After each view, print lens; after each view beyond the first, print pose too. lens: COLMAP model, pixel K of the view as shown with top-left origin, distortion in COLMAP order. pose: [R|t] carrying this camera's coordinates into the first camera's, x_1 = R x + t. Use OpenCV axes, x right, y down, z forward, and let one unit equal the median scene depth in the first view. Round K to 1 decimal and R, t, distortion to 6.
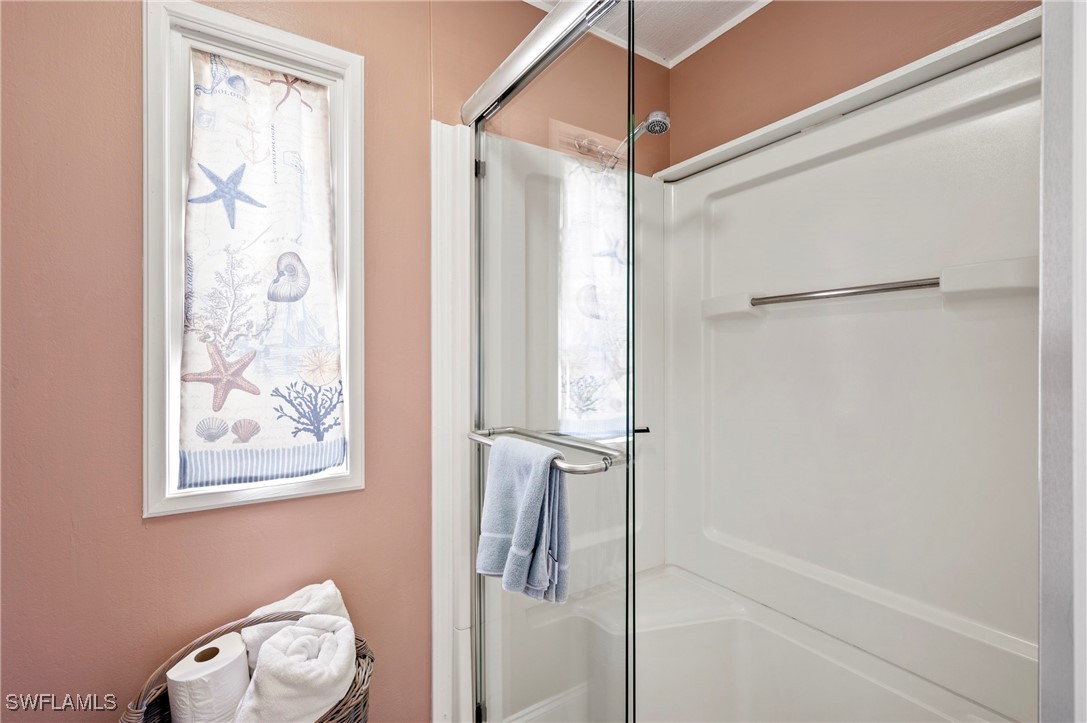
lens RADIAL K [[498.8, 0, 541.9], [0, 498.8, 360.9], [0, 0, 1]] dist [-0.001048, -0.000112]
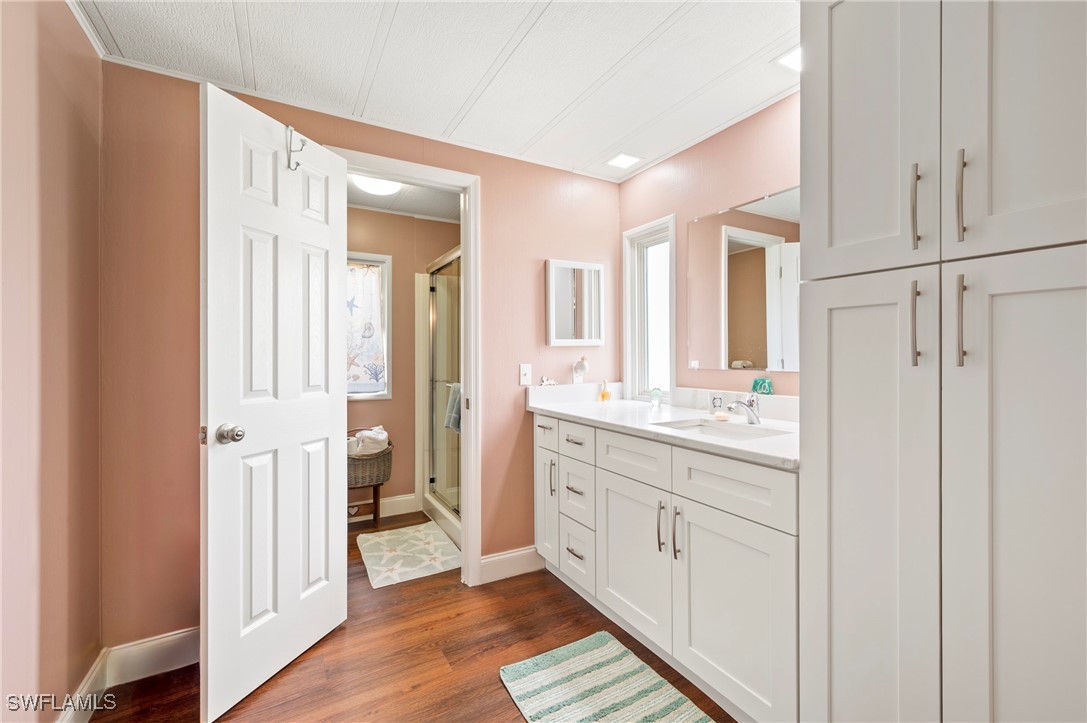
lens RADIAL K [[462.6, 0, 545.1], [0, 462.6, 356.3], [0, 0, 1]] dist [0.003303, 0.000073]
pose [[0.998910, 0.003318, -0.046555, 0.756958], [-0.003444, 0.999991, -0.002625, 0.001777], [0.046545, 0.002782, 0.998912, -1.894106]]
